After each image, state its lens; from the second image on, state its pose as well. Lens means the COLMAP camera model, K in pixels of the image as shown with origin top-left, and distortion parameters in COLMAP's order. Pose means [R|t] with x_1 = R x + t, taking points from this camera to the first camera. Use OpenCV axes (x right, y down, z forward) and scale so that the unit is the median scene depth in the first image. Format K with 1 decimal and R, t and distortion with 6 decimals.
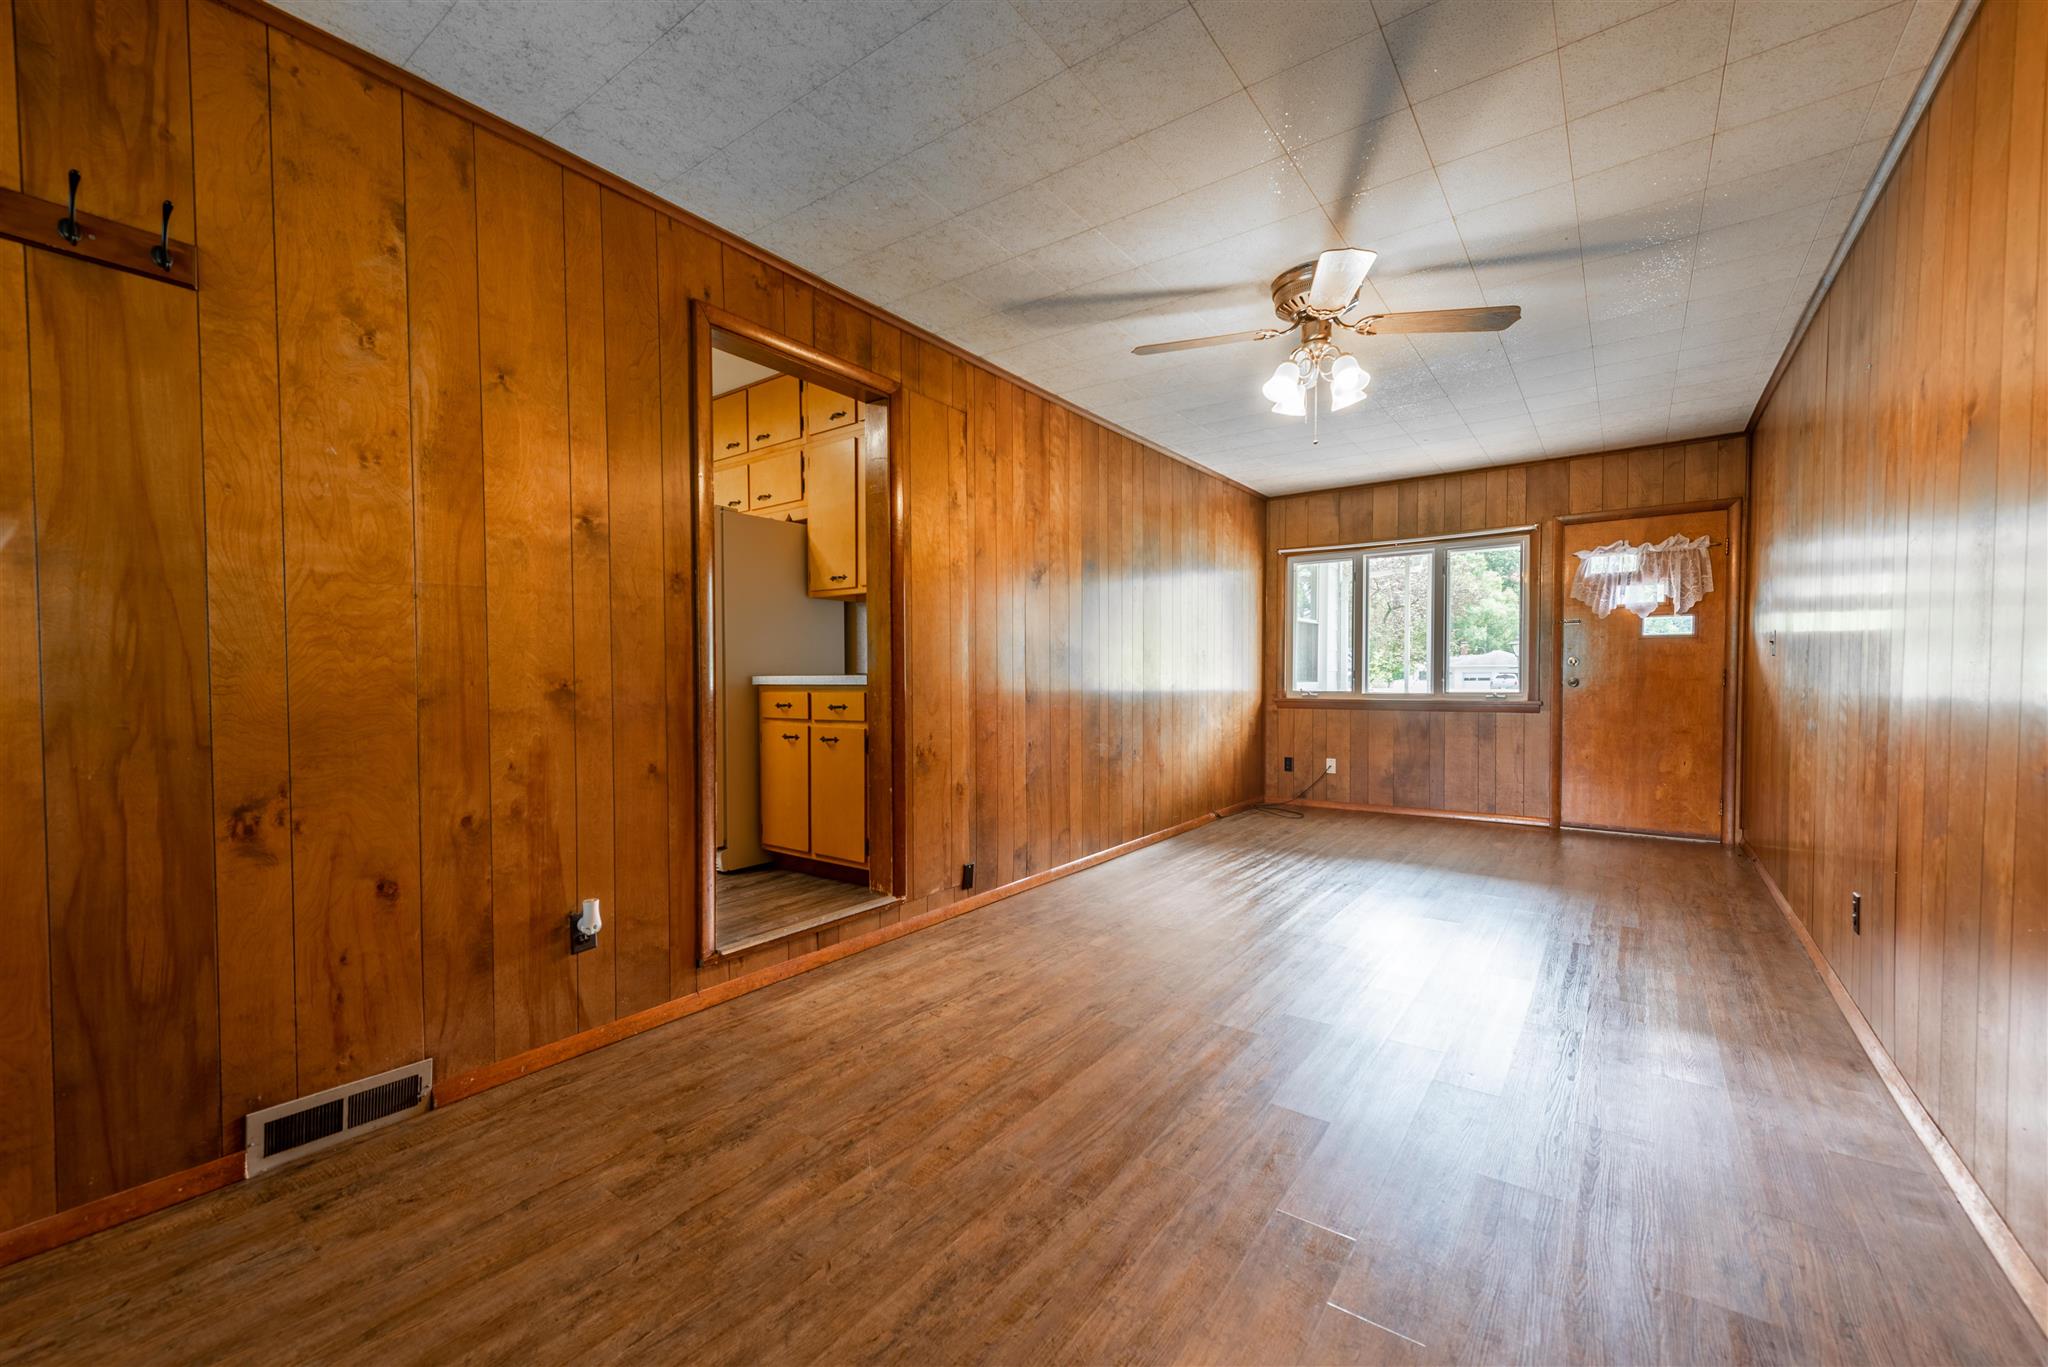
lens RADIAL K [[819.0, 0, 1018.3], [0, 819.0, 693.6], [0, 0, 1]] dist [0.011690, -0.001781]
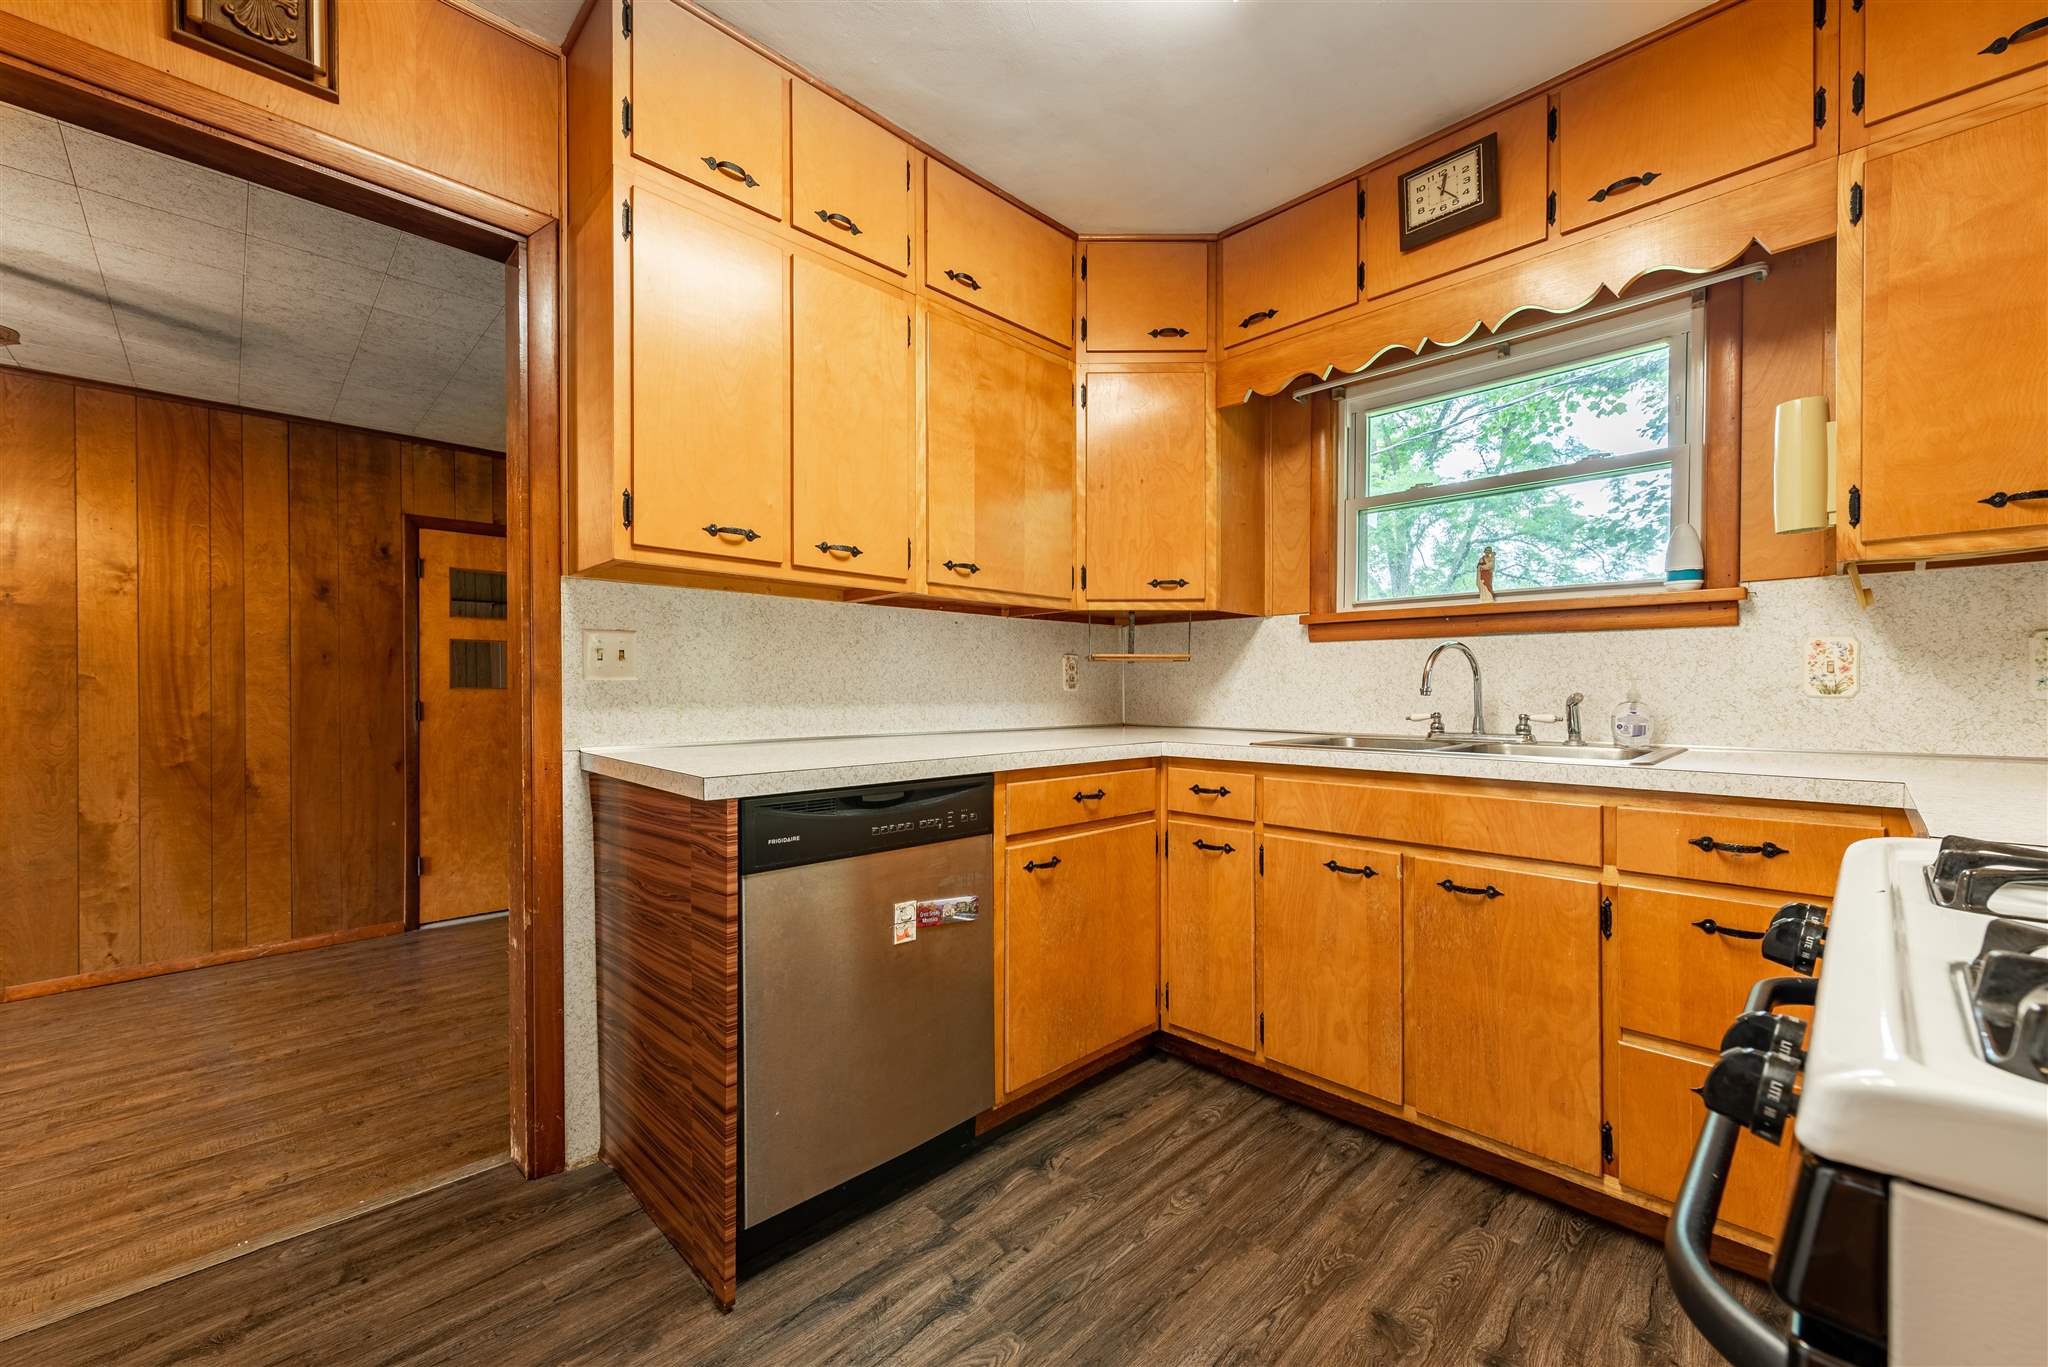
lens RADIAL K [[819.0, 0, 1020.0], [0, 819.0, 690.8], [0, 0, 1]] dist [0.011690, -0.001781]
pose [[-0.987729, 0.007383, 0.156005, -0.974210], [0.011337, 0.999636, 0.024472, -0.096487], [-0.155768, 0.025940, -0.987453, 1.738647]]
